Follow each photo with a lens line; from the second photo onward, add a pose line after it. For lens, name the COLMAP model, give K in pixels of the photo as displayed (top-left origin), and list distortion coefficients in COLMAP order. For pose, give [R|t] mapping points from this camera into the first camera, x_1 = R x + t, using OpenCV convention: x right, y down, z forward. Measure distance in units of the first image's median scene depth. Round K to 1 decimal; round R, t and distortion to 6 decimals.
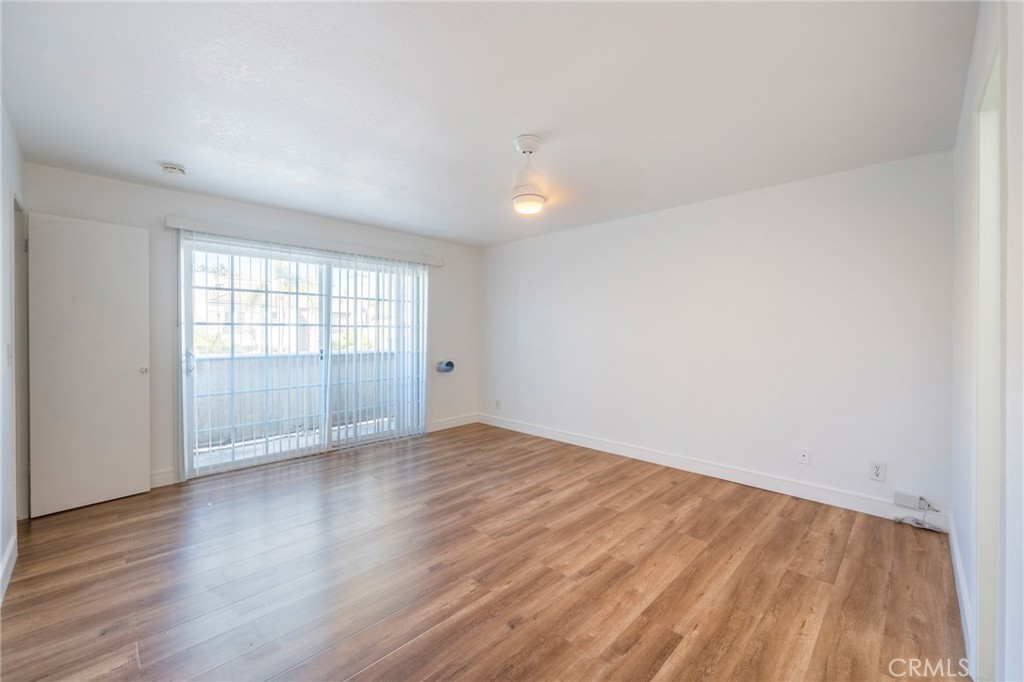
lens RADIAL K [[414.0, 0, 512.1], [0, 414.0, 335.2], [0, 0, 1]] dist [-0.000740, -0.000696]
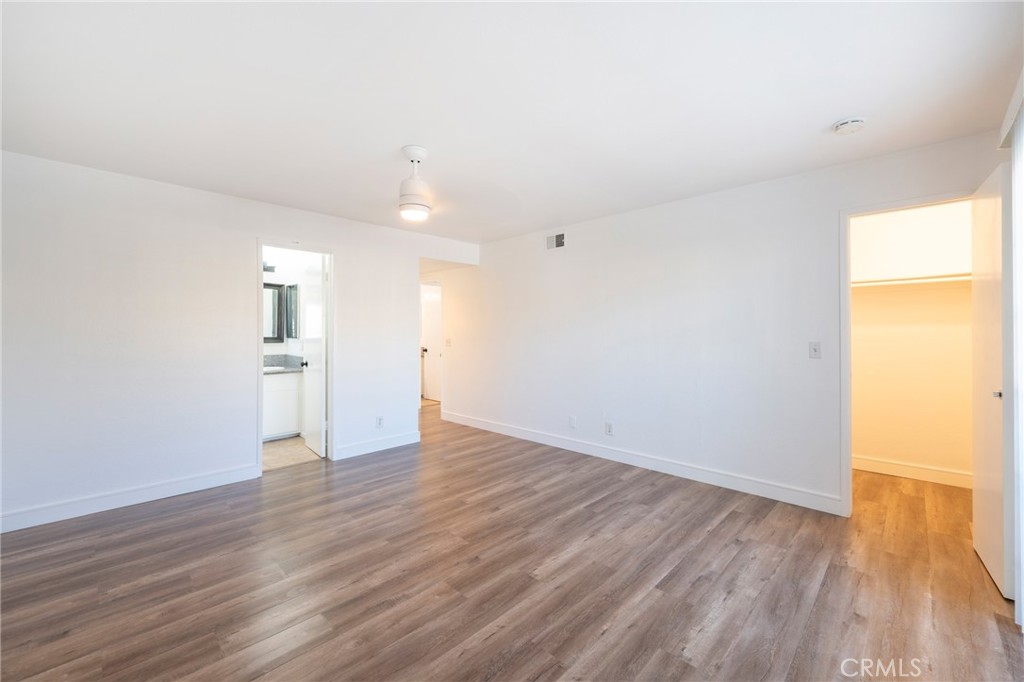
lens RADIAL K [[414.0, 0, 511.9], [0, 414.0, 335.0], [0, 0, 1]] dist [-0.000740, -0.000696]
pose [[-0.999990, 0.001477, -0.004185, -0.191410], [0.001422, 0.999913, 0.013144, -0.012126], [0.004204, 0.013138, -0.999905, 1.903840]]
